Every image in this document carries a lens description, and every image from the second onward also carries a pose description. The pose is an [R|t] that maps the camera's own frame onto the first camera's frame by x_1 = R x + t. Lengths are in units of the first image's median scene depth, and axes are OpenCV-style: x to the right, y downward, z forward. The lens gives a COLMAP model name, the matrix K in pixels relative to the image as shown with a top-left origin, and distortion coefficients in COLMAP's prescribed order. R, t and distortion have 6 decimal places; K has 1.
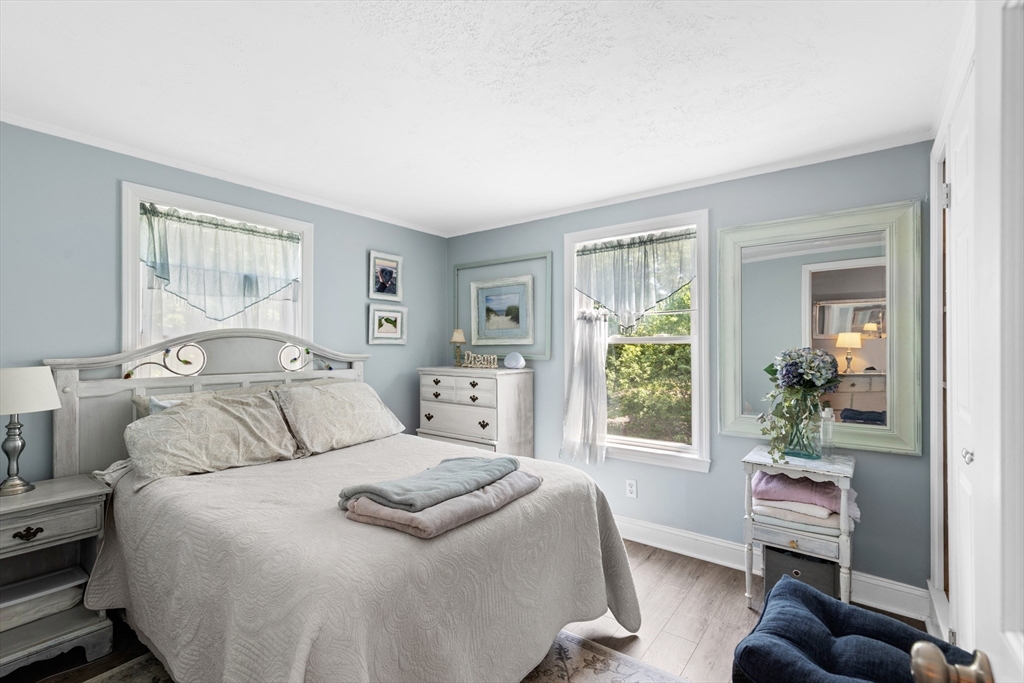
lens RADIAL K [[466.6, 0, 516.6], [0, 466.6, 345.1], [0, 0, 1]] dist [0.011941, -0.002441]
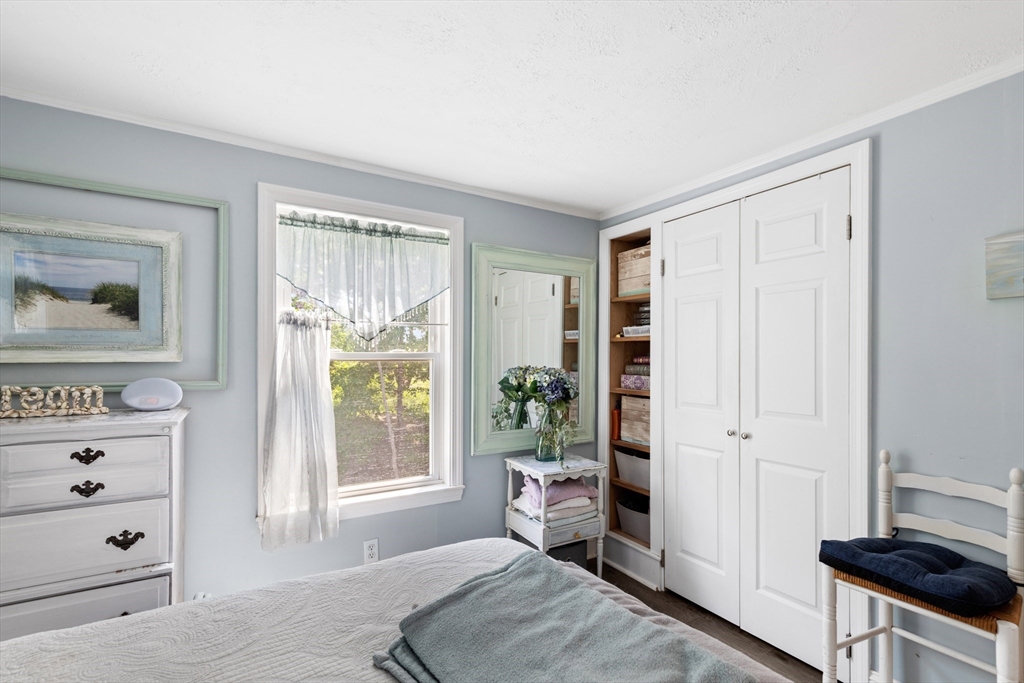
lens RADIAL K [[466.6, 0, 524.0], [0, 466.6, 357.0], [0, 0, 1]] dist [0.011941, -0.002441]
pose [[0.360052, 0.003169, 0.932927, -0.356069], [-0.009424, 0.999956, 0.000240, -0.012082], [-0.932885, -0.008878, 0.360066, 0.465315]]
